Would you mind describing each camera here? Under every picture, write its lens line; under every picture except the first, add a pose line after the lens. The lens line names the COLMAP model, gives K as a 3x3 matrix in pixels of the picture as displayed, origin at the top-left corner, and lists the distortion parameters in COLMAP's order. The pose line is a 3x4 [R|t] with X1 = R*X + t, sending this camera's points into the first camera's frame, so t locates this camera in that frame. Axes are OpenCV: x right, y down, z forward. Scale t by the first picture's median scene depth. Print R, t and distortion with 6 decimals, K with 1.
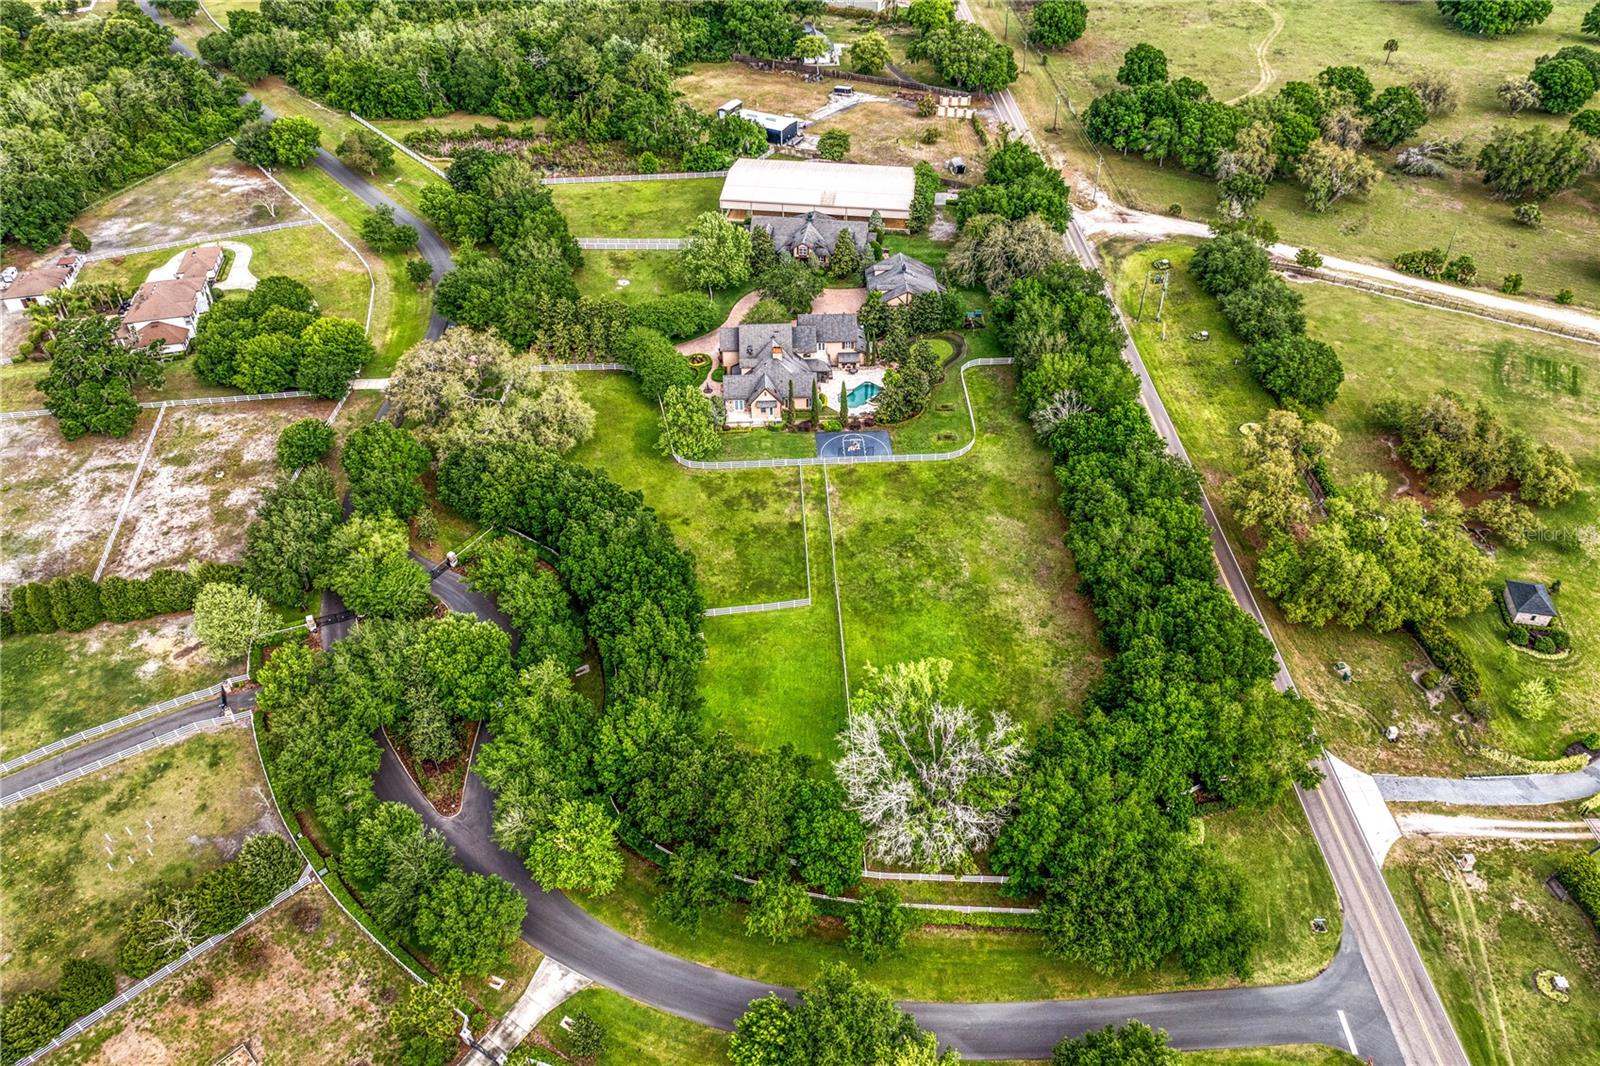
lens RADIAL K [[1097.5, 0, 800.0], [0, 1097.5, 533.0], [0, 0, 1]] dist [-0.060756, 0.041597]
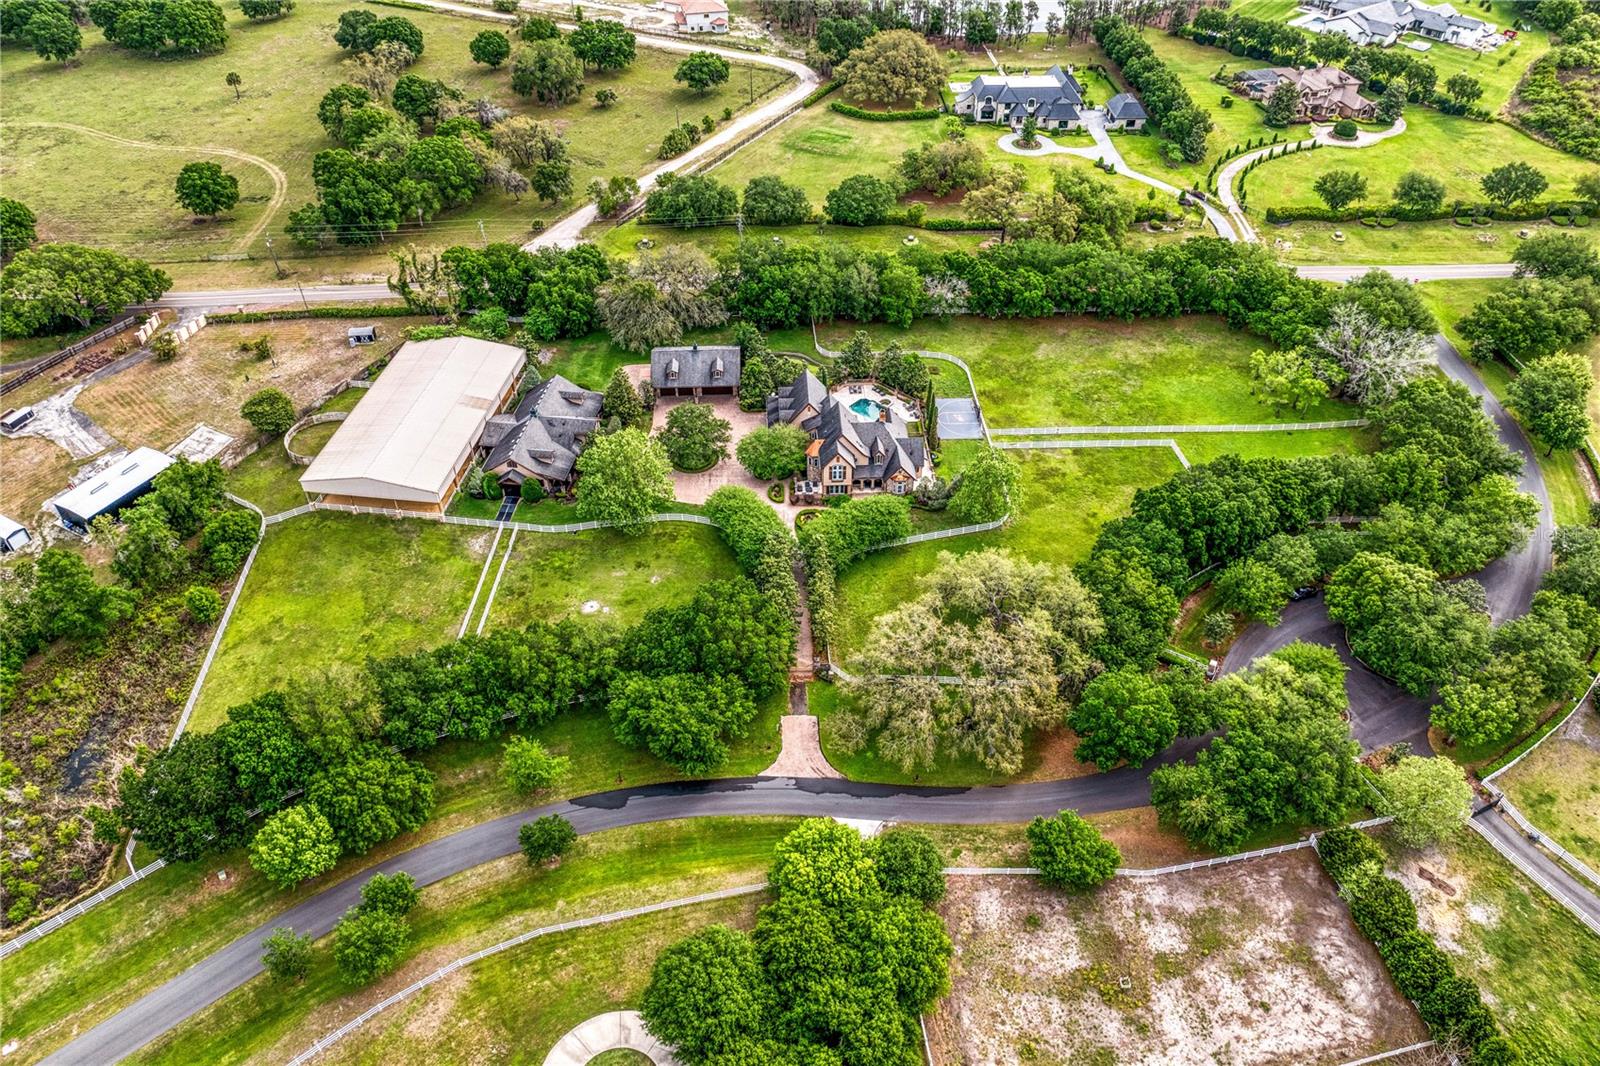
lens RADIAL K [[1097.5, 0, 800.0], [0, 1097.5, 533.0], [0, 0, 1]] dist [-0.060756, 0.041597]
pose [[-0.005874, -0.653029, 0.757310, -0.868435], [0.661288, 0.565548, 0.492802, -0.671386], [-0.750109, 0.503695, 0.428518, 0.744194]]
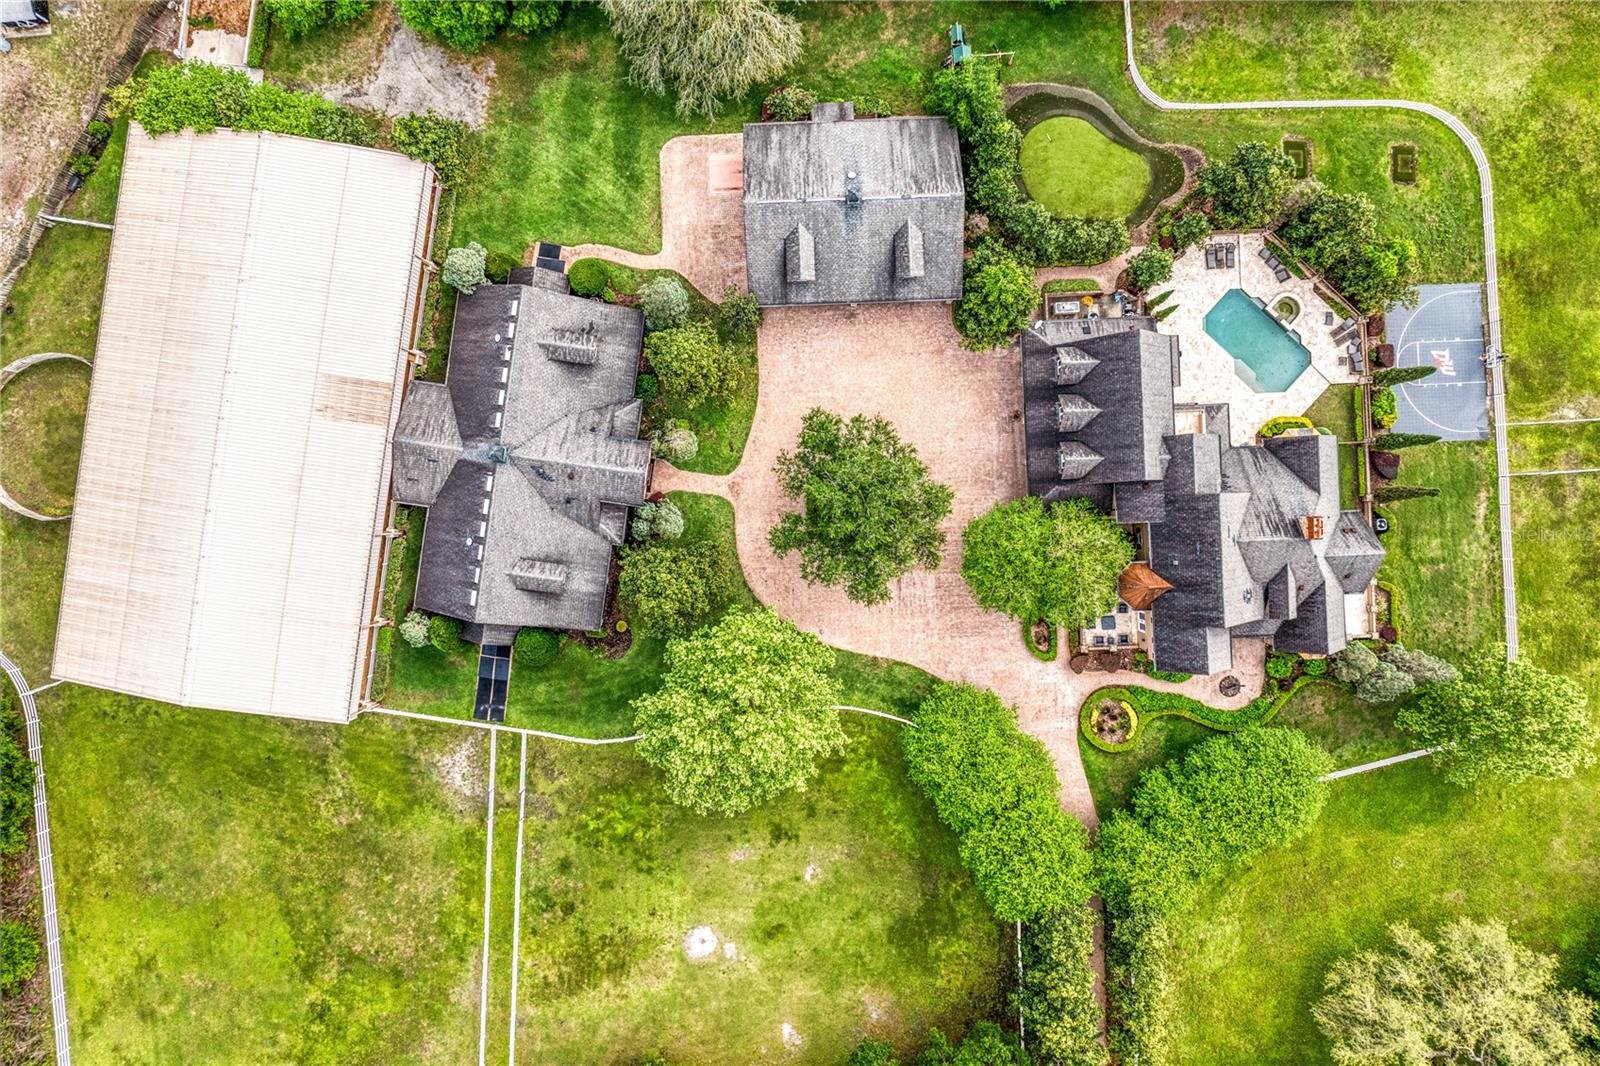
lens RADIAL K [[1097.5, 0, 800.0], [0, 1097.5, 533.0], [0, 0, 1]] dist [-0.060756, 0.041597]
pose [[0.000021, -0.999984, -0.005667, -0.018002], [0.671994, -0.004183, 0.740544, -0.640165], [-0.740556, -0.003824, 0.671984, 0.930789]]
